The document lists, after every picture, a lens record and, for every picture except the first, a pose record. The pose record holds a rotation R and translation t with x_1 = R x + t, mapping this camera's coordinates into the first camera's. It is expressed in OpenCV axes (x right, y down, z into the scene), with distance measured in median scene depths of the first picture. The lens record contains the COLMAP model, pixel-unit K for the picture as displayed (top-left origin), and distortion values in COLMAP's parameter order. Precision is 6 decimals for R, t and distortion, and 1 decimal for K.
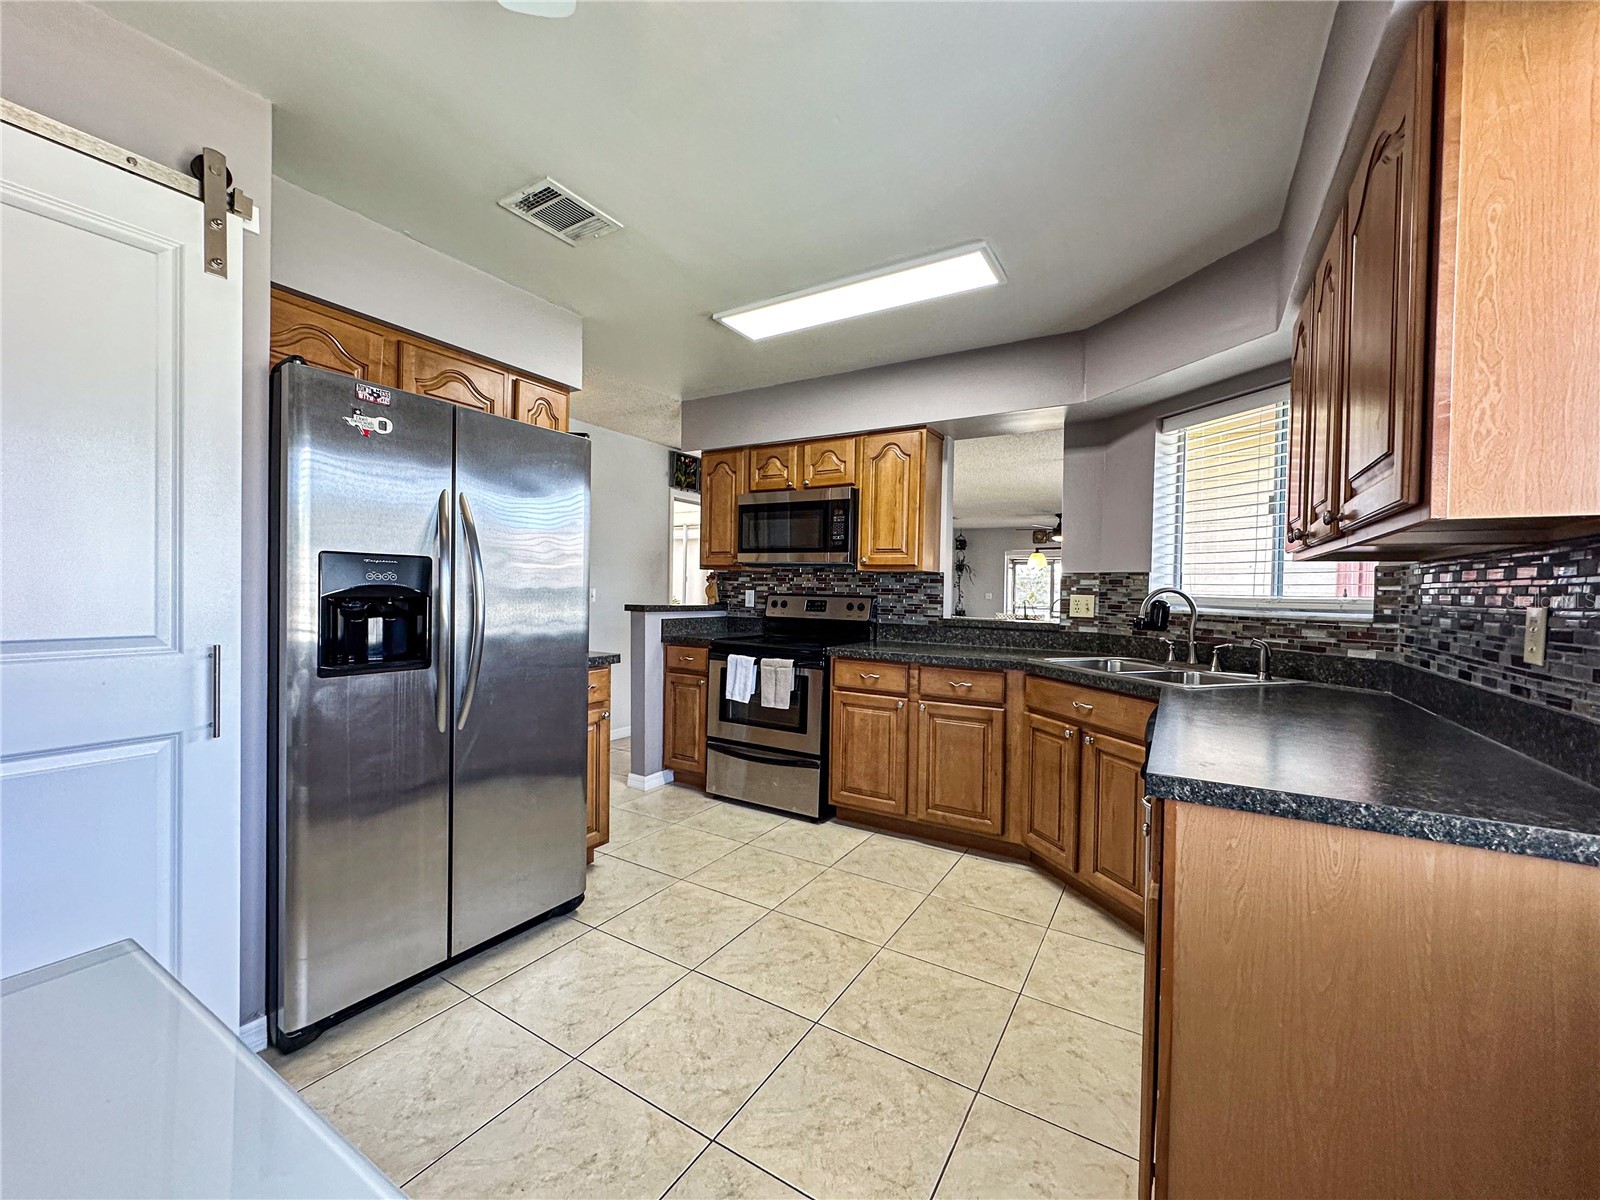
lens RADIAL K [[635.5, 0, 801.3], [0, 635.5, 600.6], [0, 0, 1]] dist [-0.006055, 0.000261]
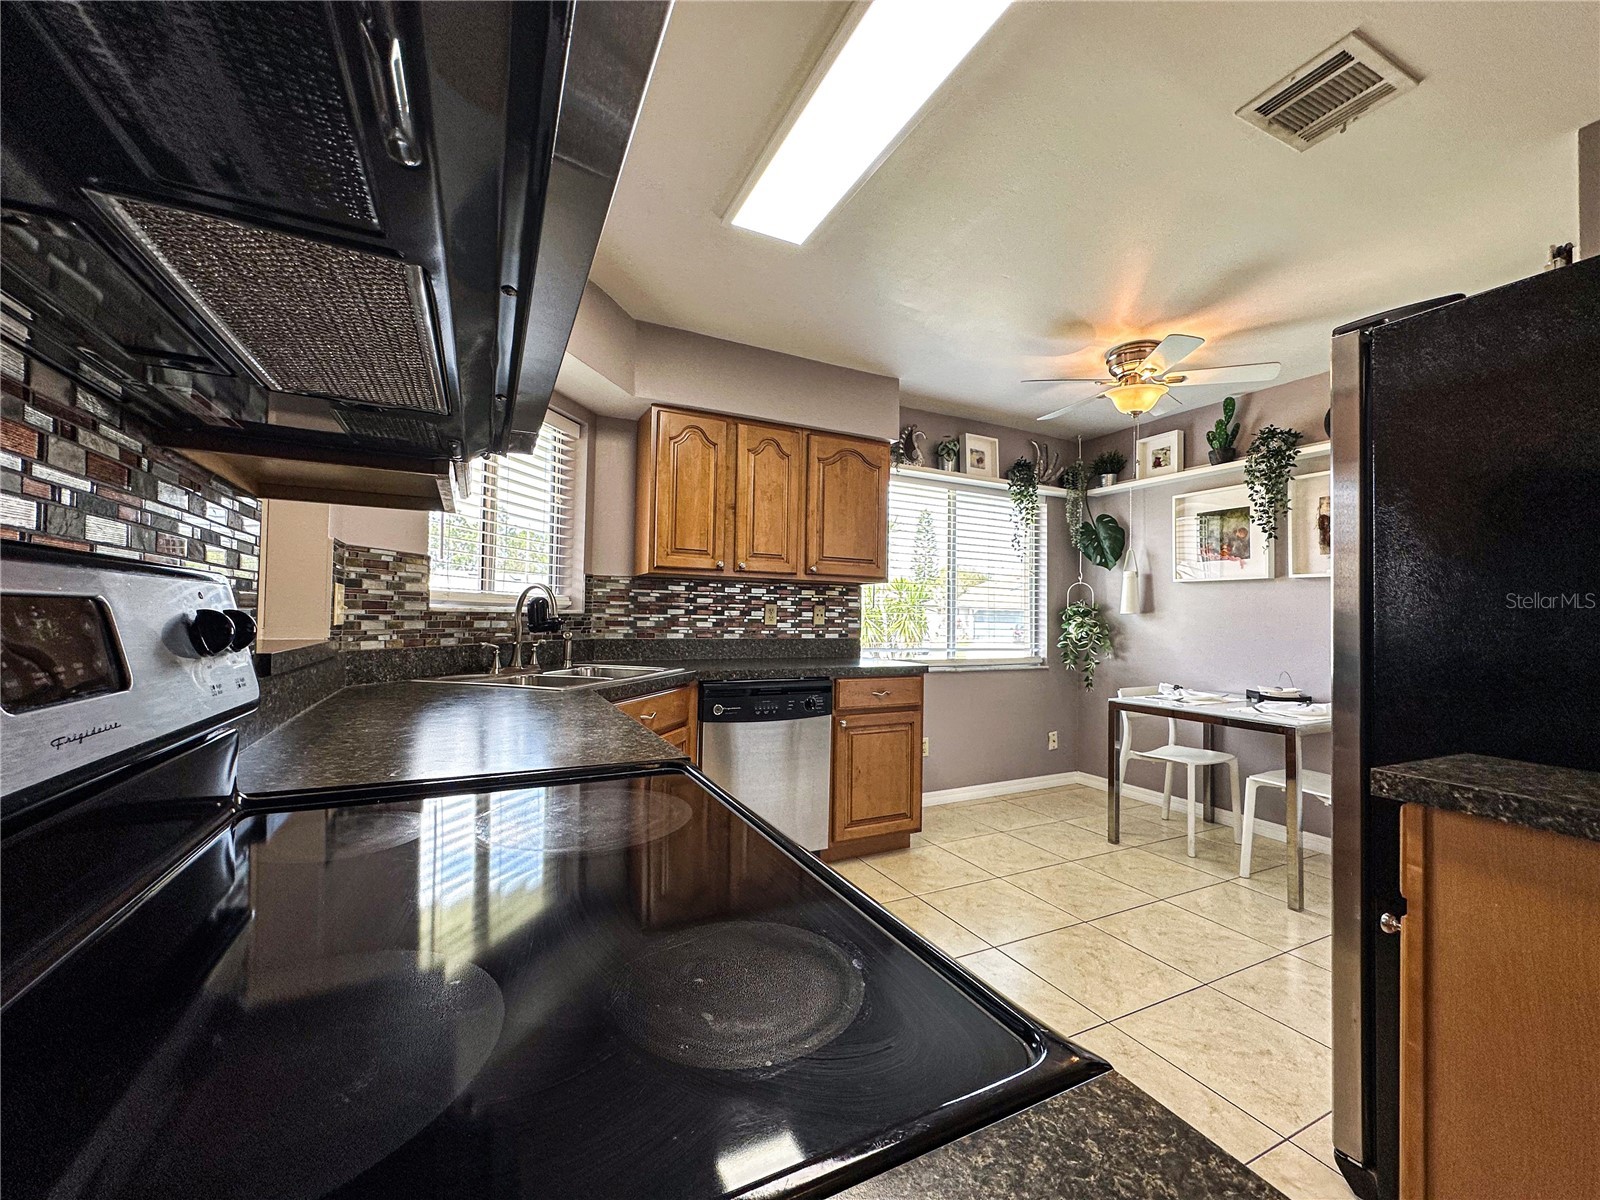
lens RADIAL K [[635.5, 0, 801.8], [0, 635.5, 598.6], [0, 0, 1]] dist [-0.006055, 0.000261]
pose [[-0.845563, -0.017656, 0.533584, -0.174491], [-0.023434, 0.999717, -0.004056, -0.002763], [-0.533361, -0.015933, -0.845737, 1.275565]]
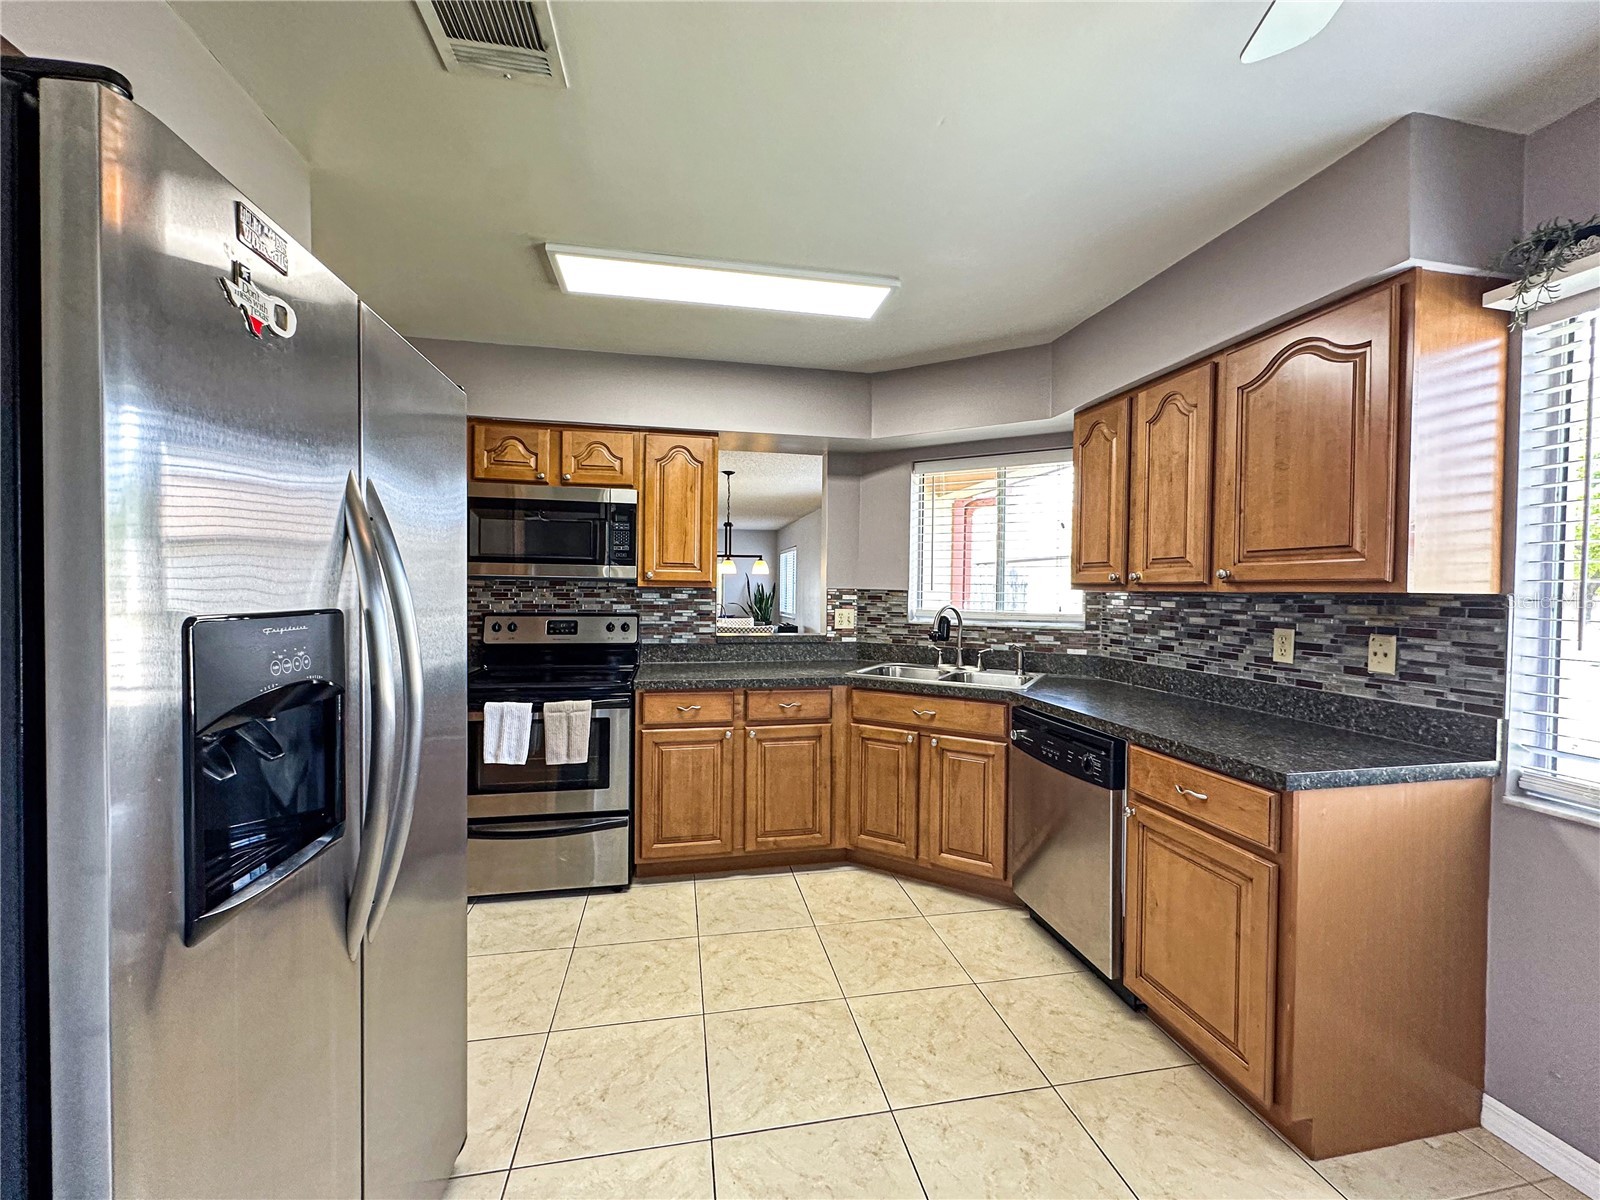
lens RADIAL K [[635.5, 0, 797.4], [0, 635.5, 600.1], [0, 0, 1]] dist [-0.006055, 0.000261]
pose [[0.739126, -0.023240, 0.673166, -0.376864], [0.014912, 0.999724, 0.018141, -0.046617], [-0.673402, -0.003370, 0.739269, 0.238941]]
